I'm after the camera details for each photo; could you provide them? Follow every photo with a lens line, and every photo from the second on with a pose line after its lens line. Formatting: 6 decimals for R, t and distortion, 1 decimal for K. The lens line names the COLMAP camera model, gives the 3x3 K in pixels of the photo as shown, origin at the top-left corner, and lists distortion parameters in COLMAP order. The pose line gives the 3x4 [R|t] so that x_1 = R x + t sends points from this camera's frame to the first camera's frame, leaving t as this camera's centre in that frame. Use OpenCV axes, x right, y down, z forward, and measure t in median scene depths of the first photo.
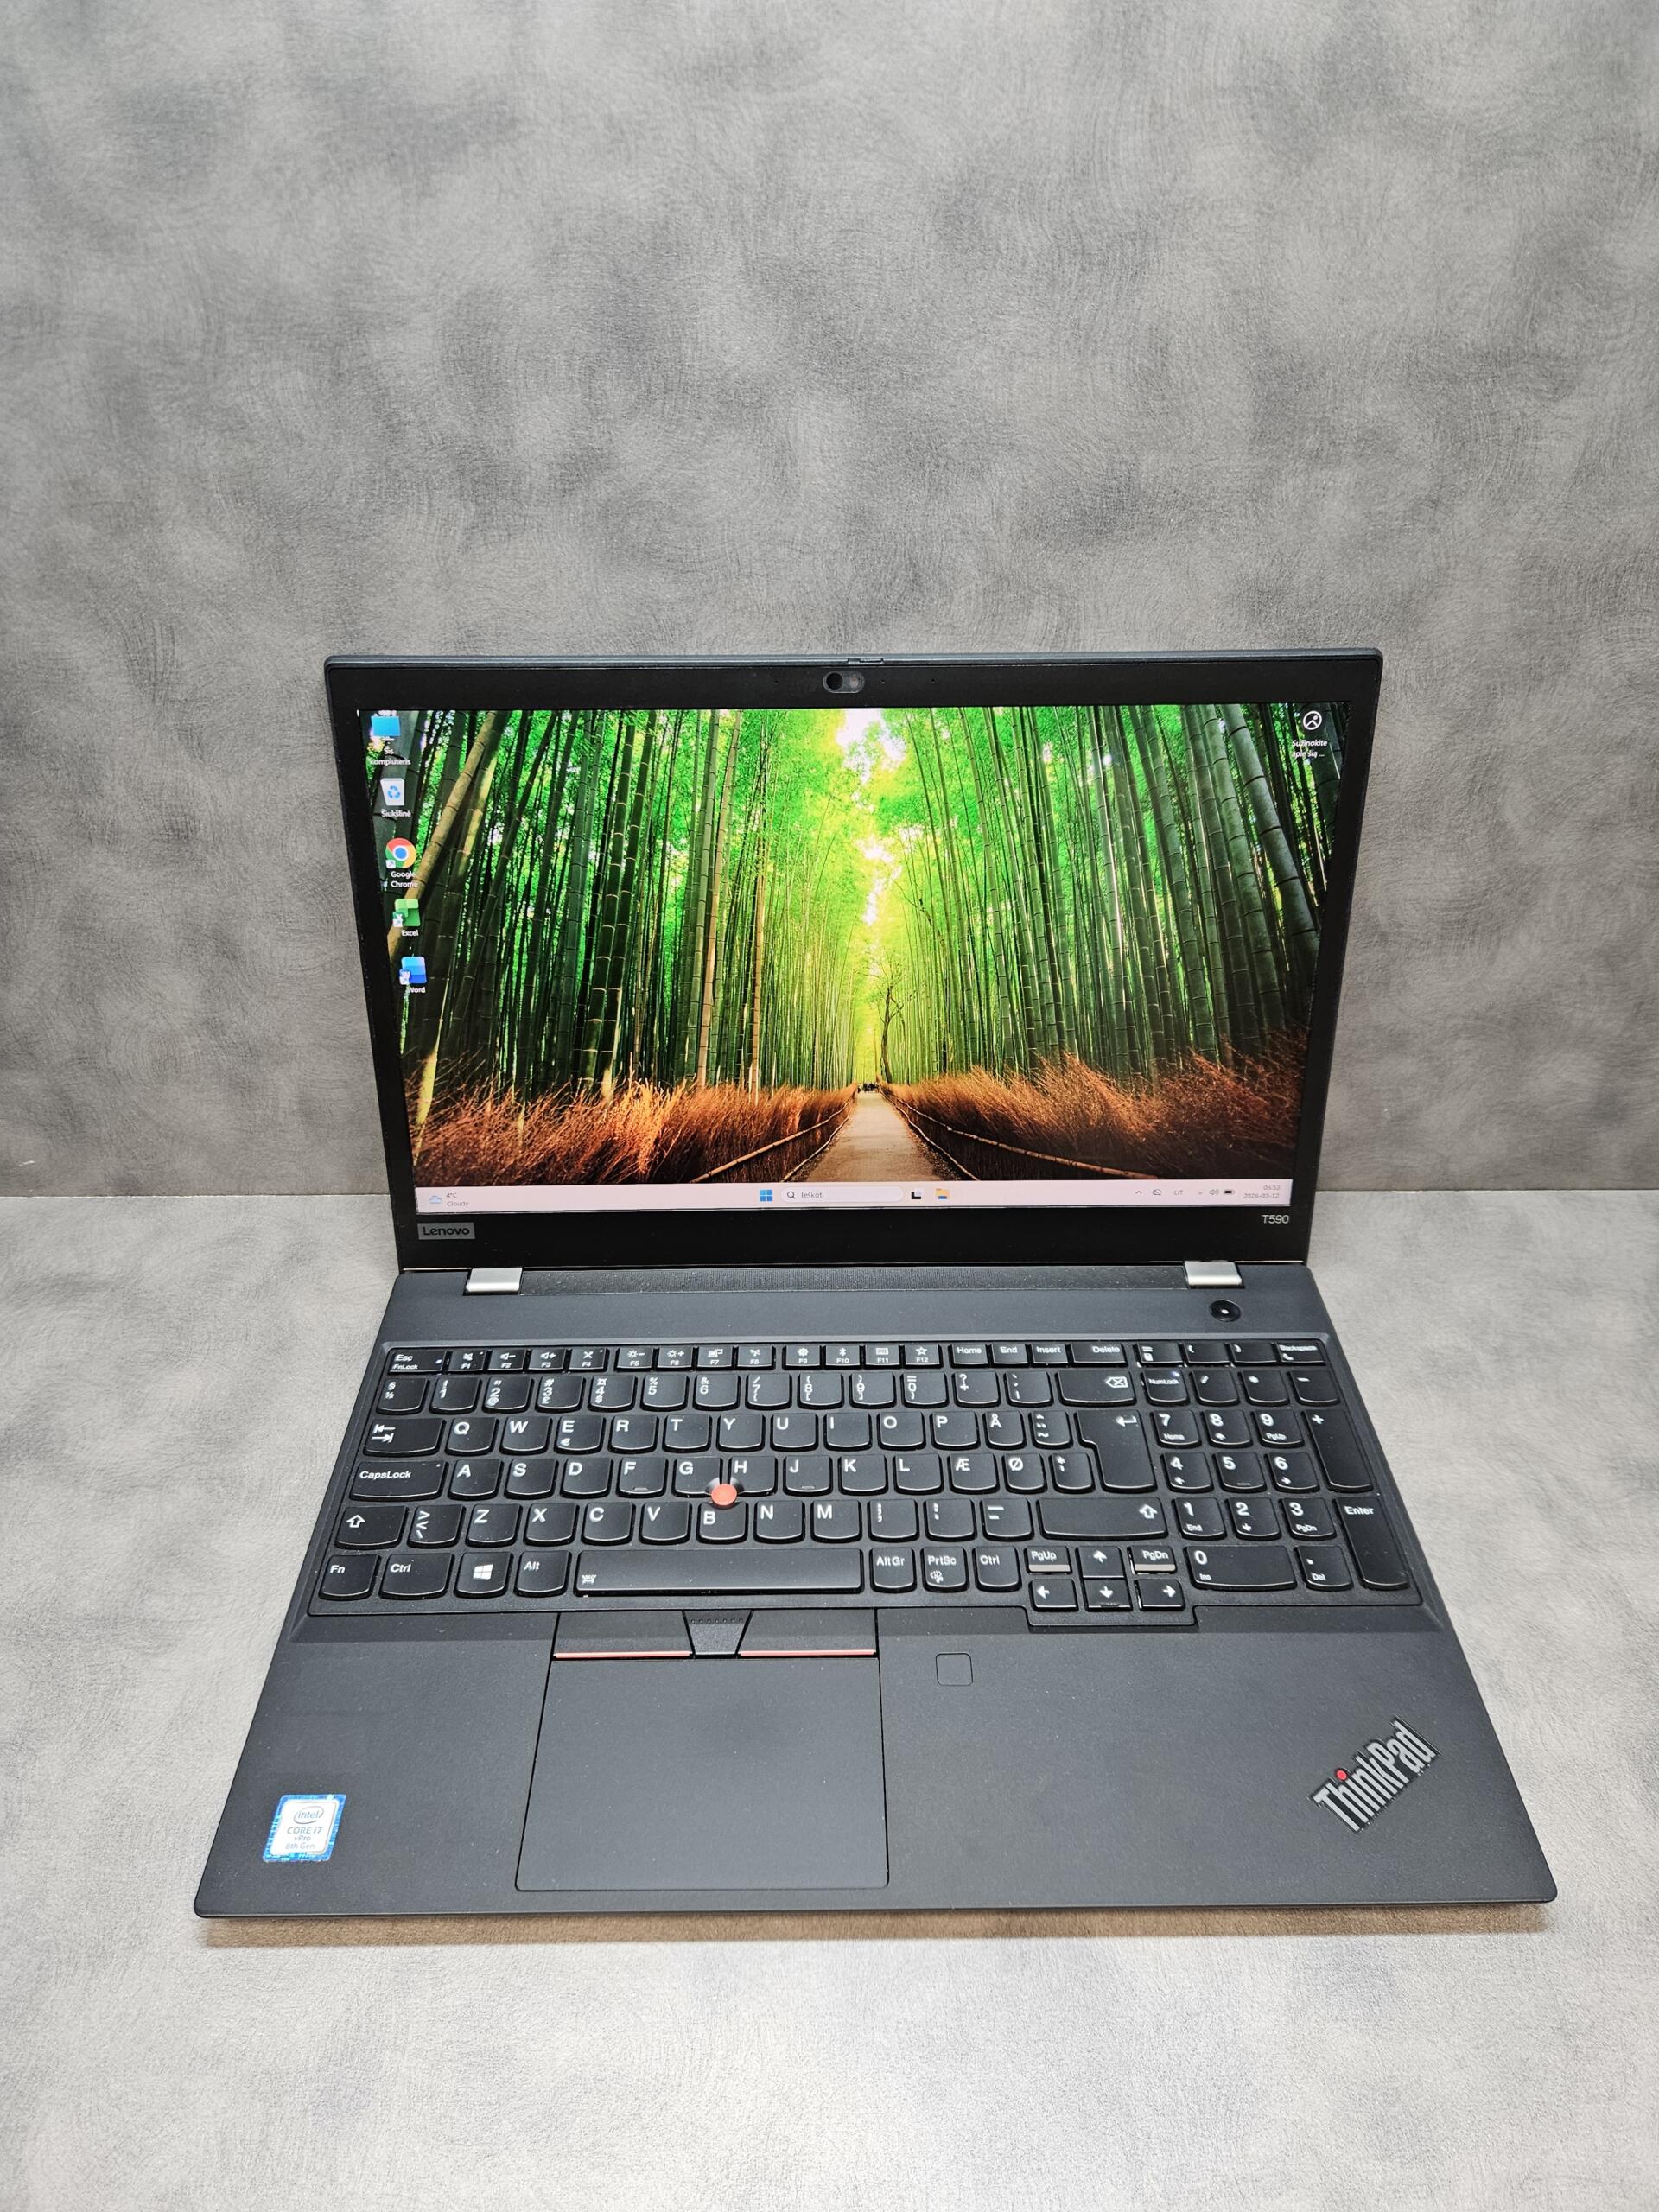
lens RADIAL K [[1502.9, 0, 818.6], [0, 1502.9, 1086.5], [0, 0, 1]] dist [0.048525, -0.050315]
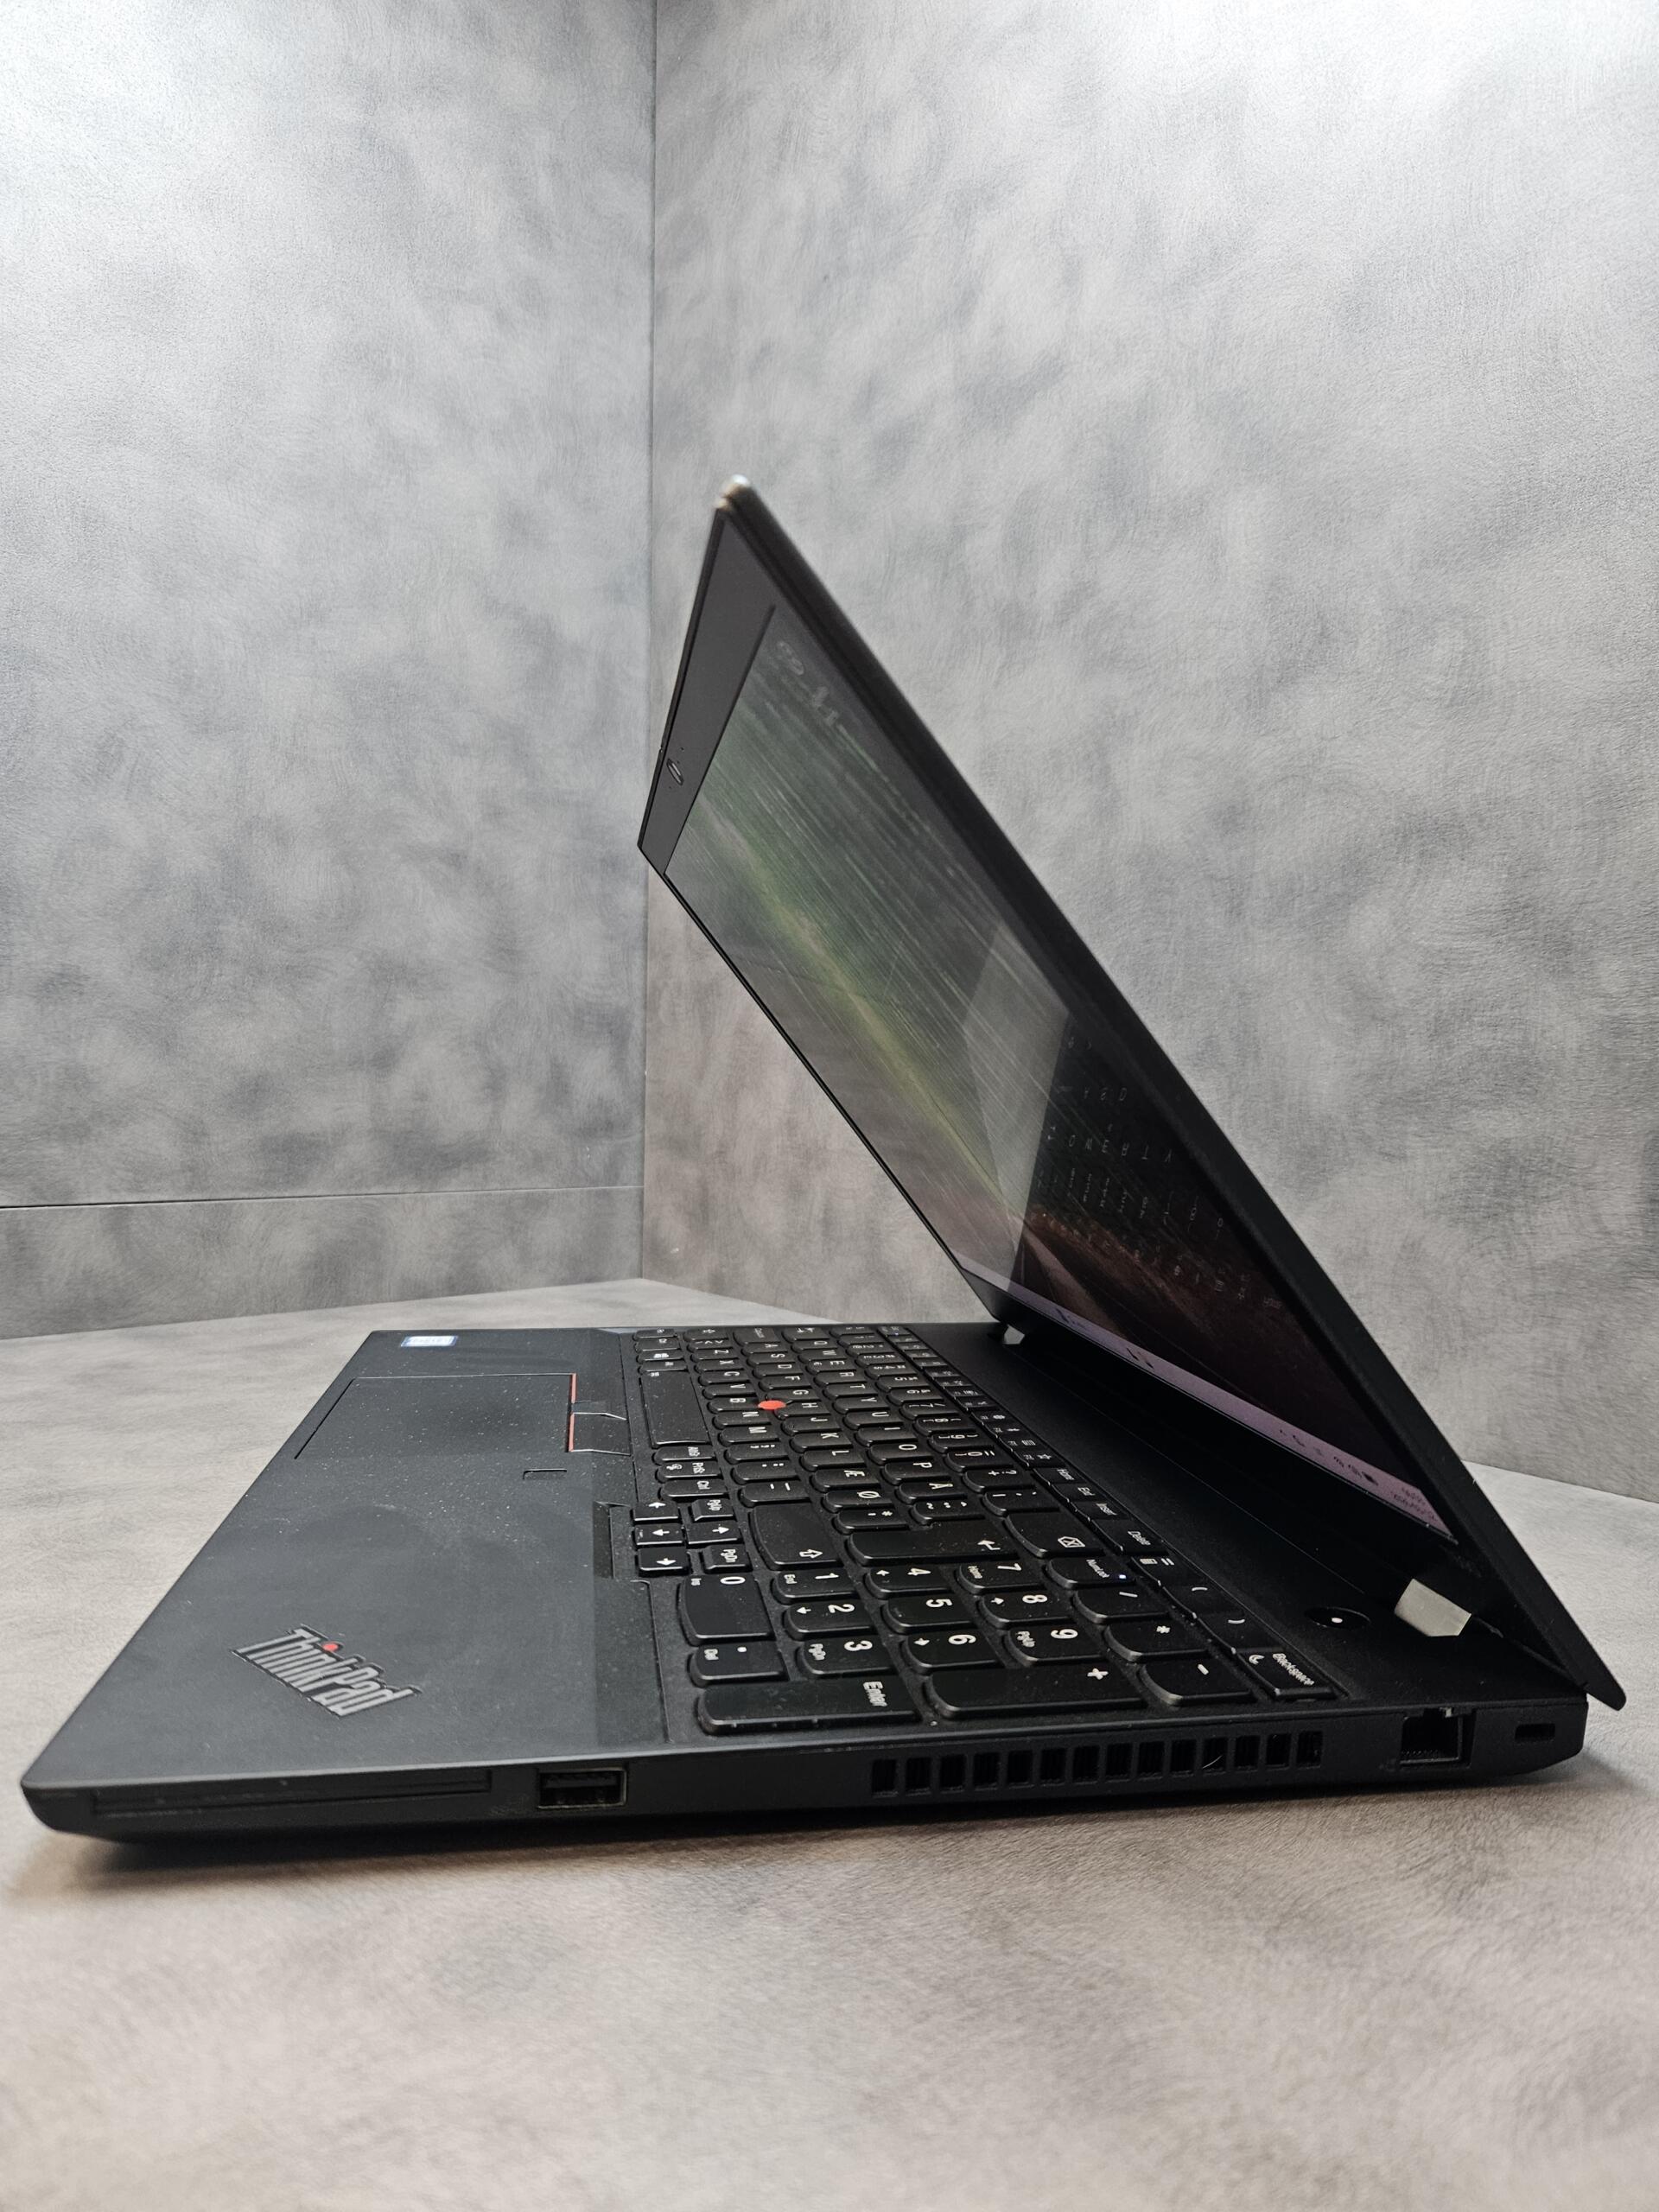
lens RADIAL K [[1502.9, 0, 818.6], [0, 1502.9, 1086.5], [0, 0, 1]] dist [0.048525, -0.050315]
pose [[0.642789, 0.028308, -0.765520, 0.571366], [-0.468189, 0.805470, -0.363342, 0.390073], [0.606318, 0.591960, 0.531000, 0.403402]]
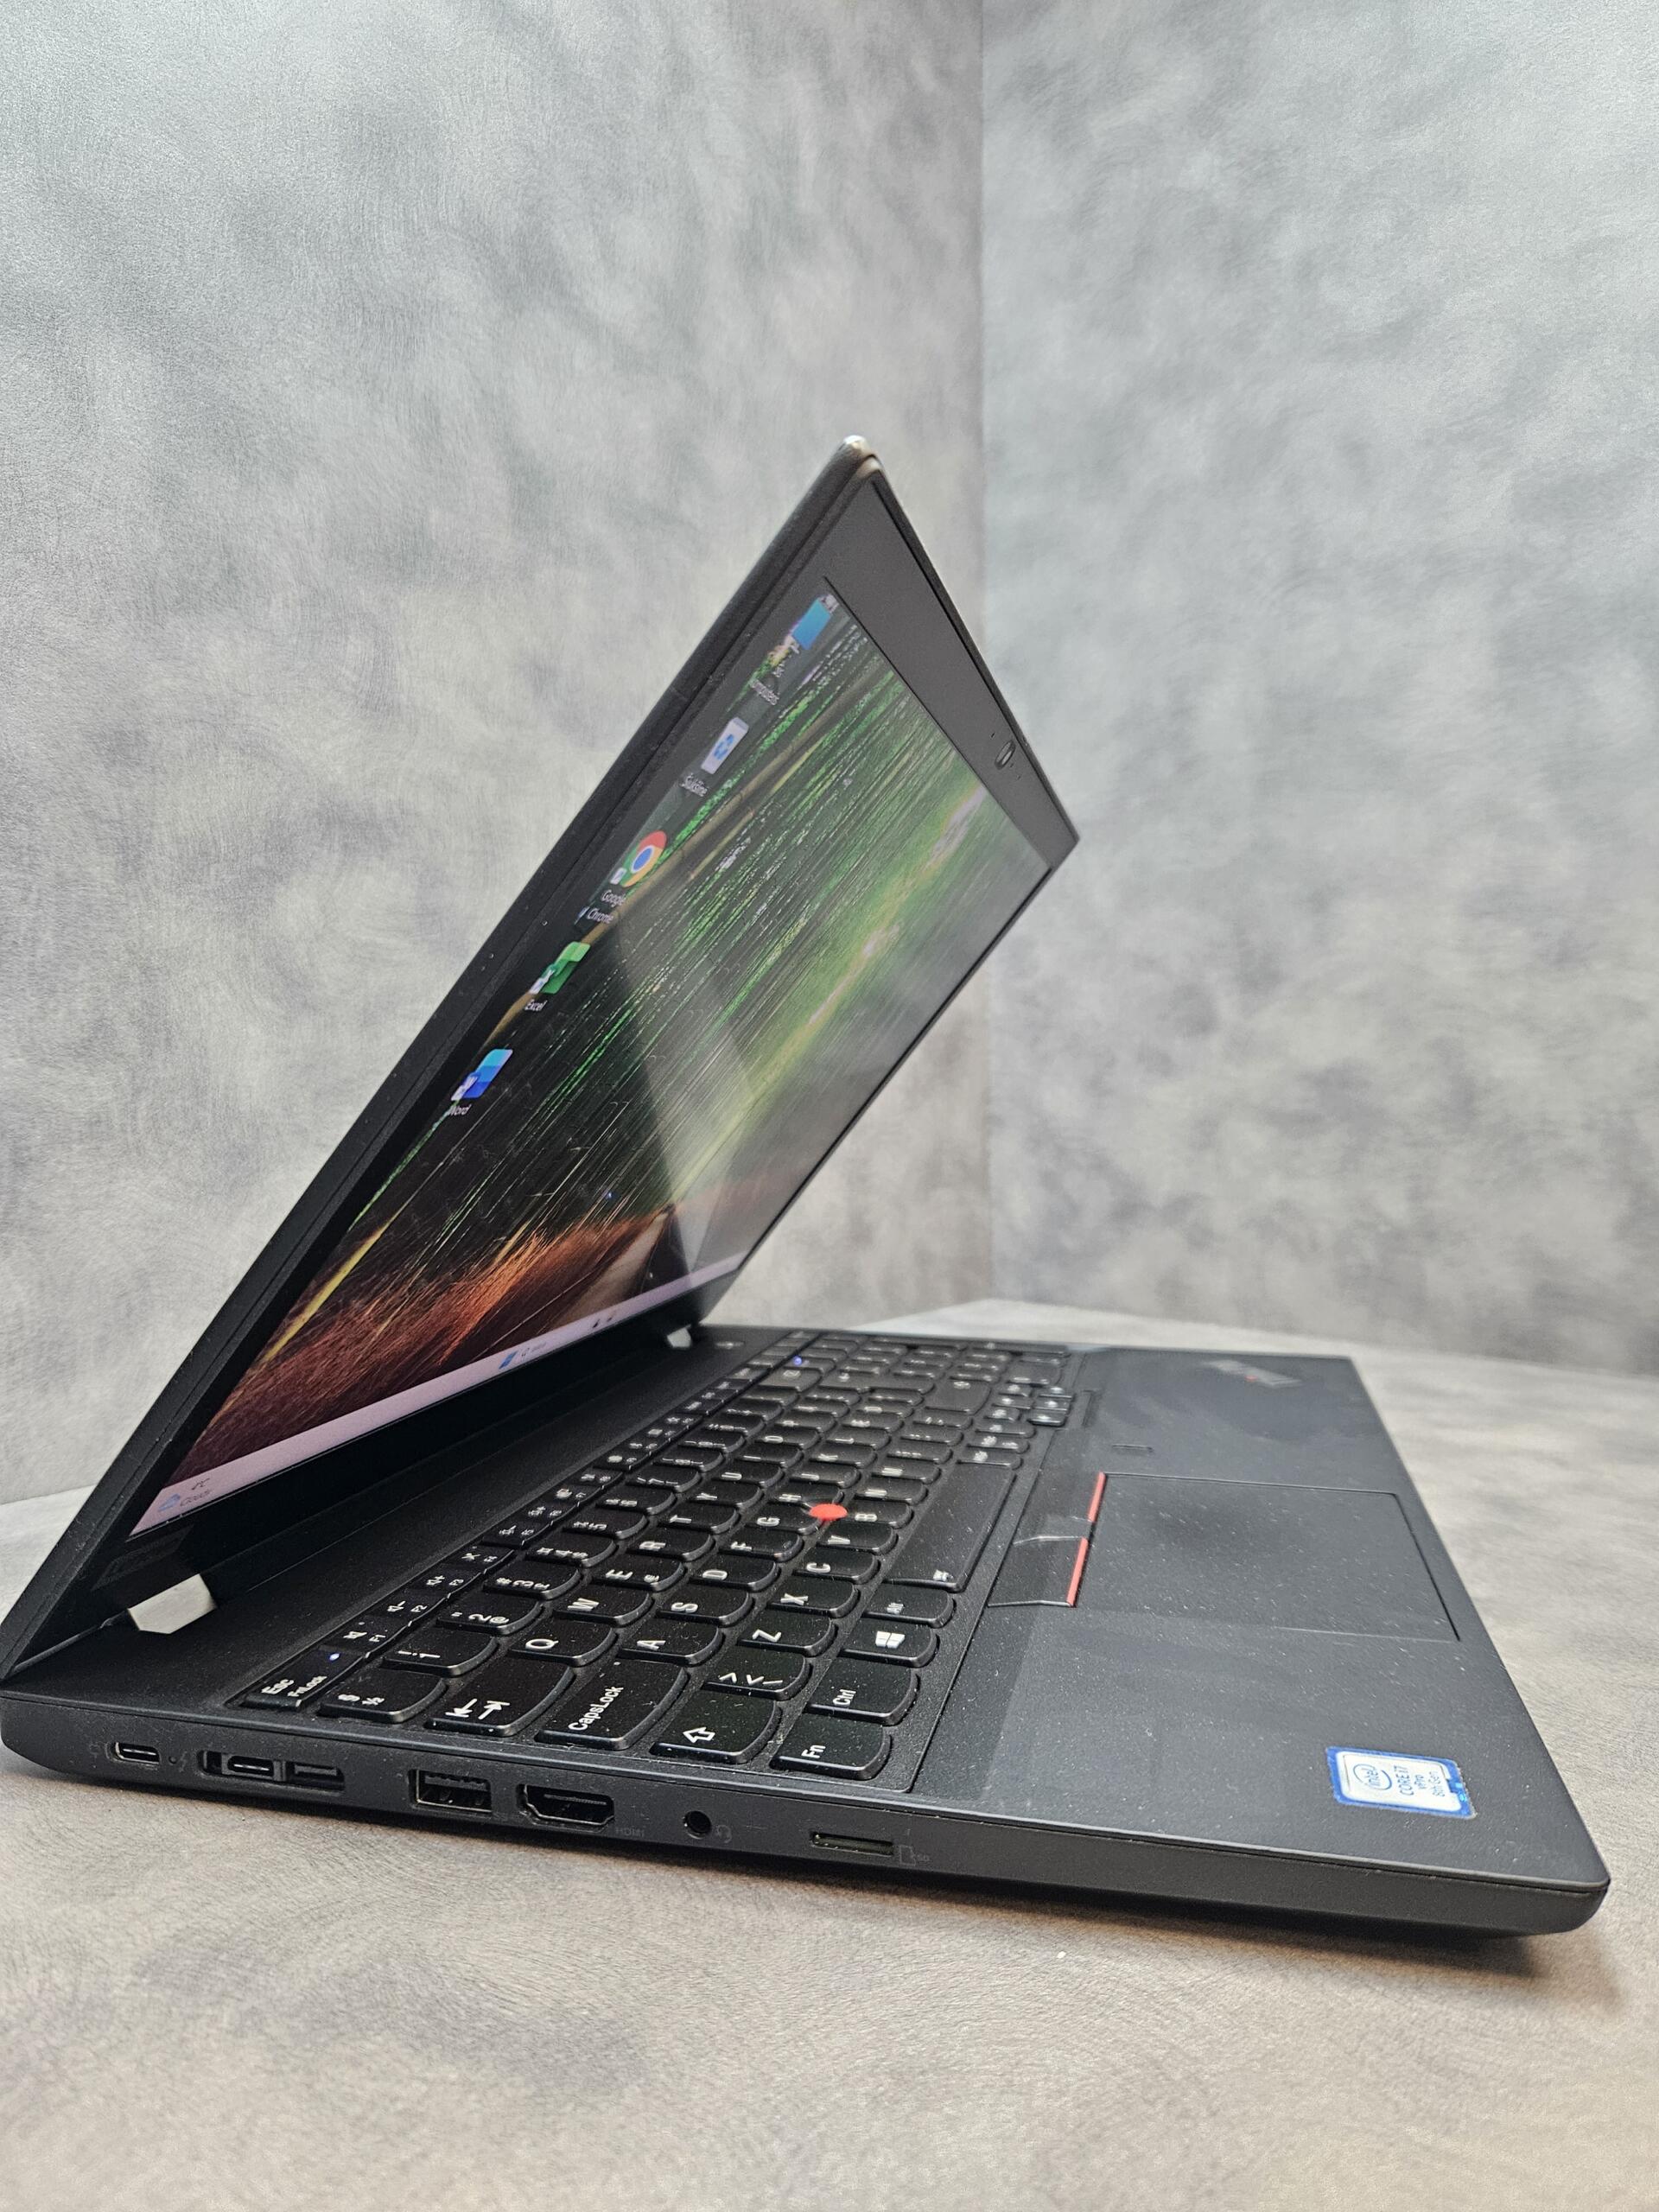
lens RADIAL K [[1510.5, 0, 829.5], [0, 1510.5, 1106.0], [0, 0, 1]] dist [0.048606, -0.058467]
pose [[0.649115, -0.012557, 0.760587, -0.360875], [0.444703, 0.817472, -0.366031, 0.375684], [-0.617162, 0.575832, 0.536217, 0.436853]]
